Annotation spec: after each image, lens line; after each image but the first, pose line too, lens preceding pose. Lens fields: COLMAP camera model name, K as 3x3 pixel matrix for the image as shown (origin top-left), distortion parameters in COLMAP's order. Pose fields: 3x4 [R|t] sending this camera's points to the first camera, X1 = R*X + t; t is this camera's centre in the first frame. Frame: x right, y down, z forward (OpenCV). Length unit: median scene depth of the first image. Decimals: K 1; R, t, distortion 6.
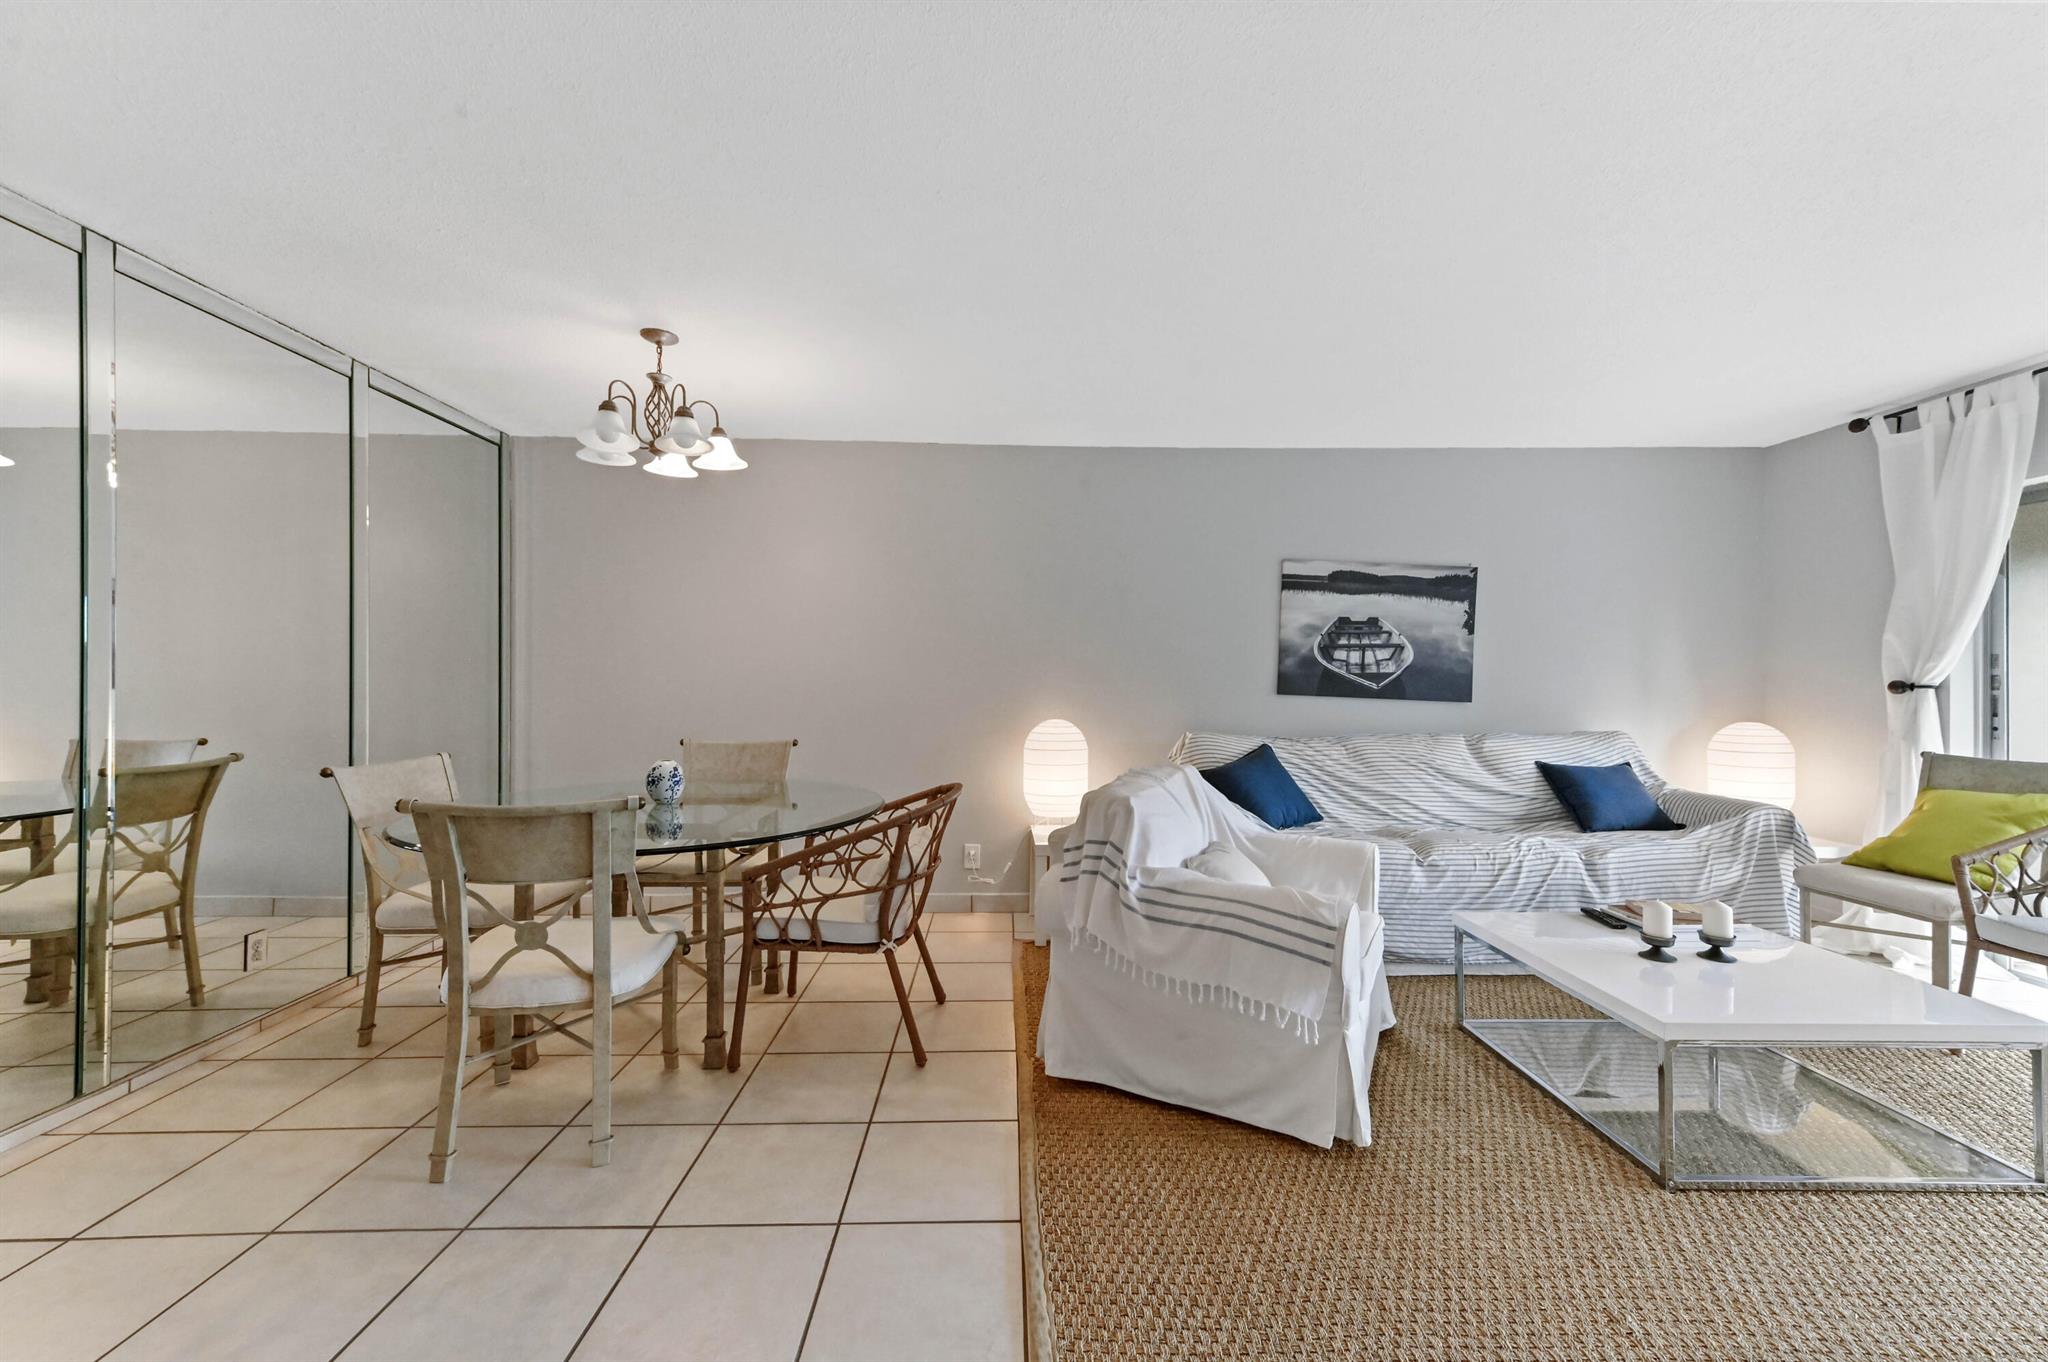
lens RADIAL K [[803.3, 0, 1026.0], [0, 803.3, 680.5], [0, 0, 1]] dist [0.001514, 0.000099]
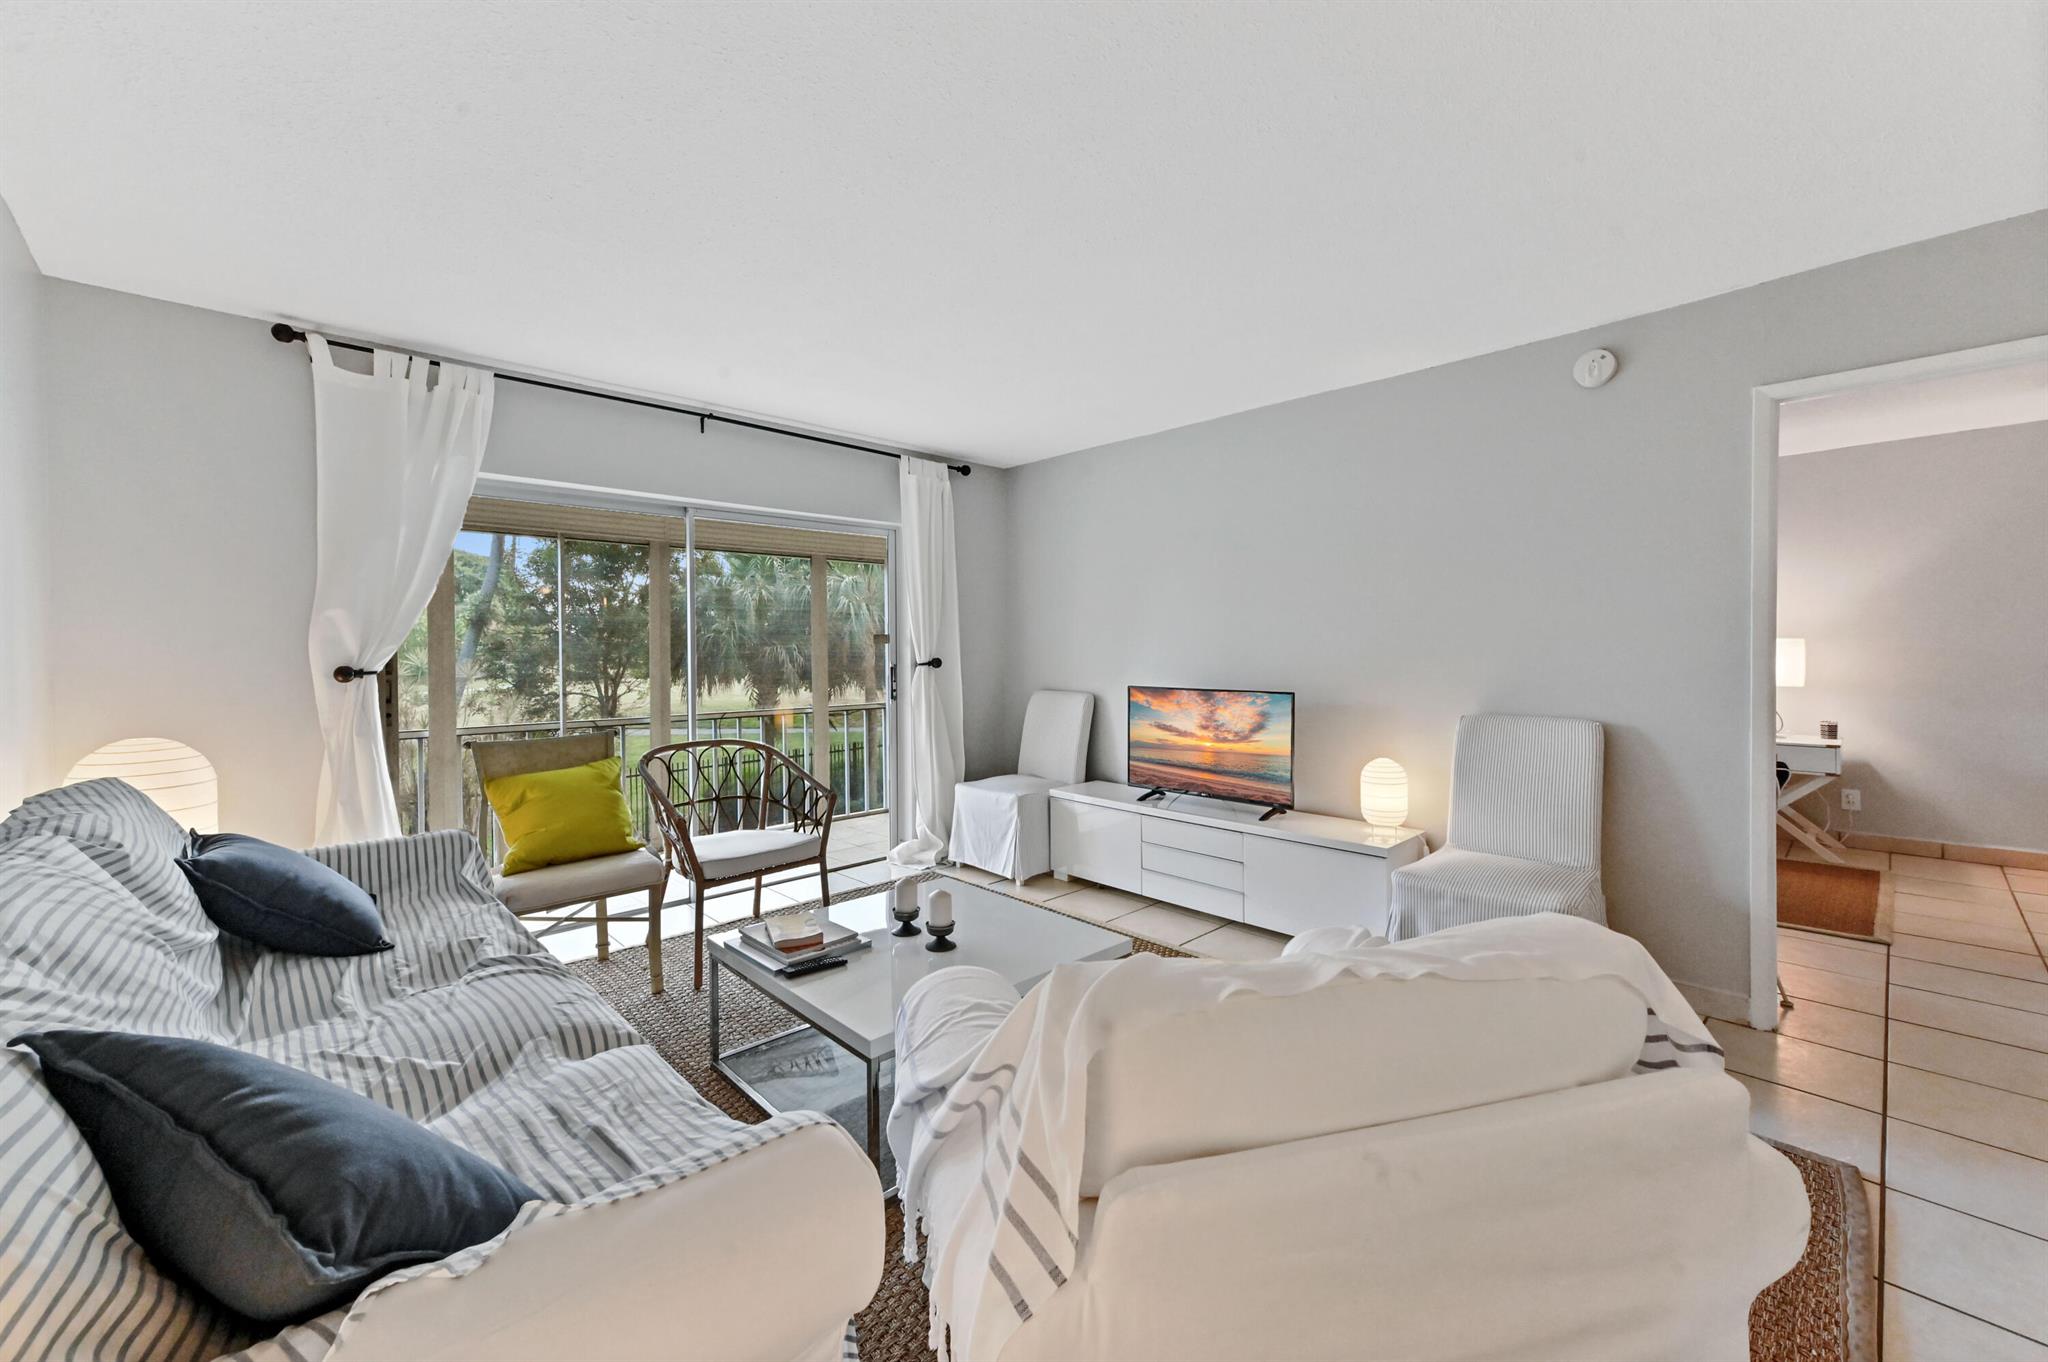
lens RADIAL K [[803.3, 0, 1024.0], [0, 803.3, 673.9], [0, 0, 1]] dist [0.001514, 0.000099]
pose [[-0.661539, -0.004978, 0.749895, -0.005018], [0.009516, 0.999842, 0.015032, 0.001859], [-0.749851, 0.017080, -0.661387, 0.836913]]
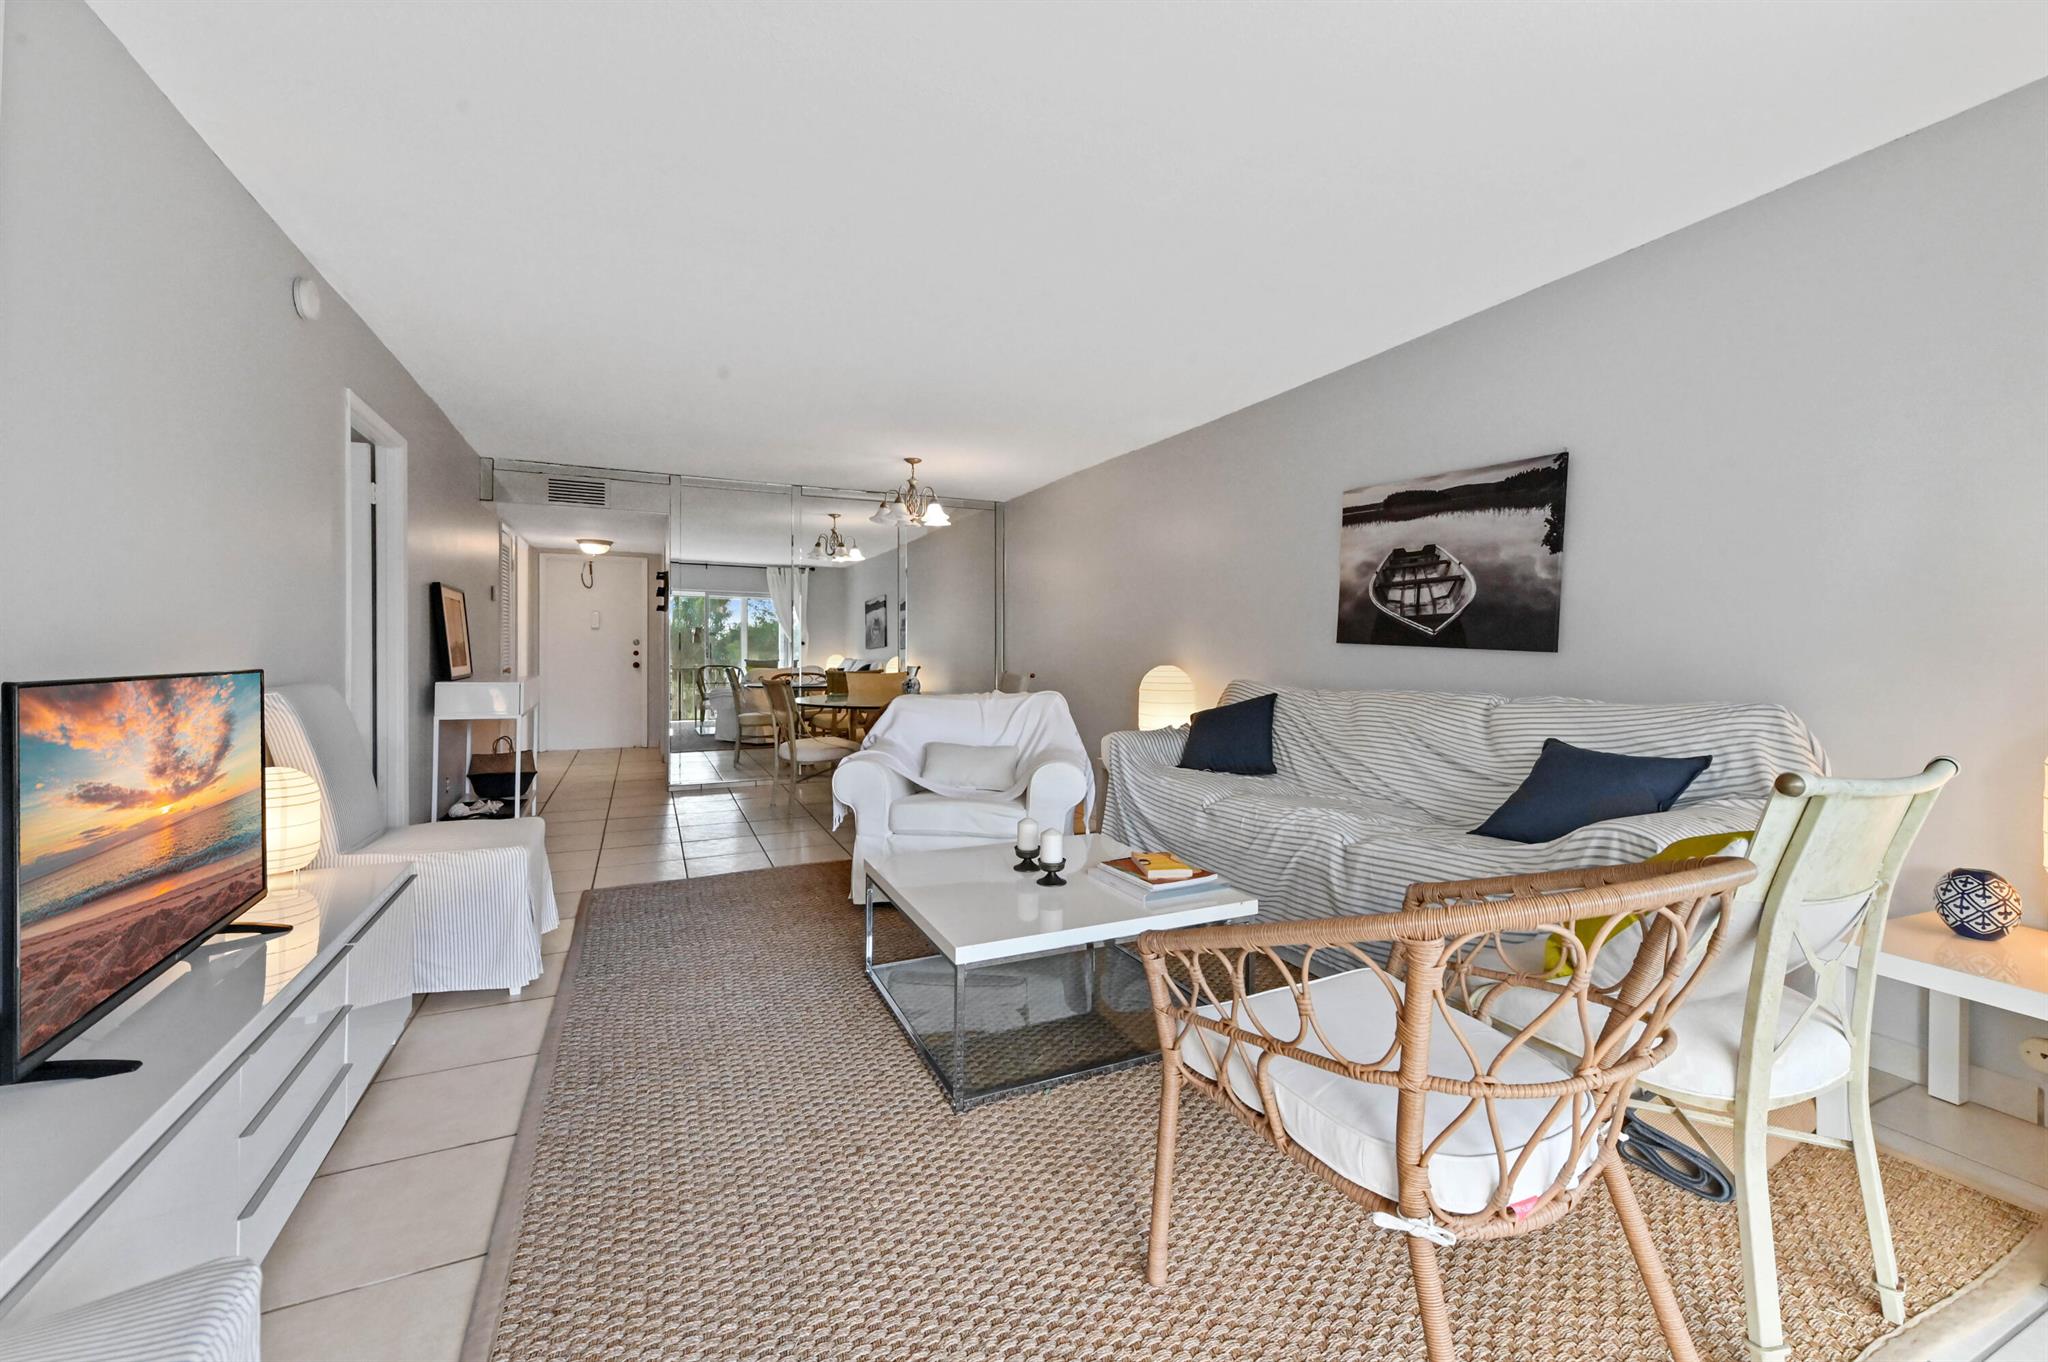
lens RADIAL K [[803.3, 0, 1019.6], [0, 803.3, 666.0], [0, 0, 1]] dist [0.001514, 0.000099]
pose [[0.403404, 0.018452, -0.914836, 0.998110], [0.002156, 0.999775, 0.021116, 0.023435], [0.915019, -0.010491, 0.403273, 0.306938]]
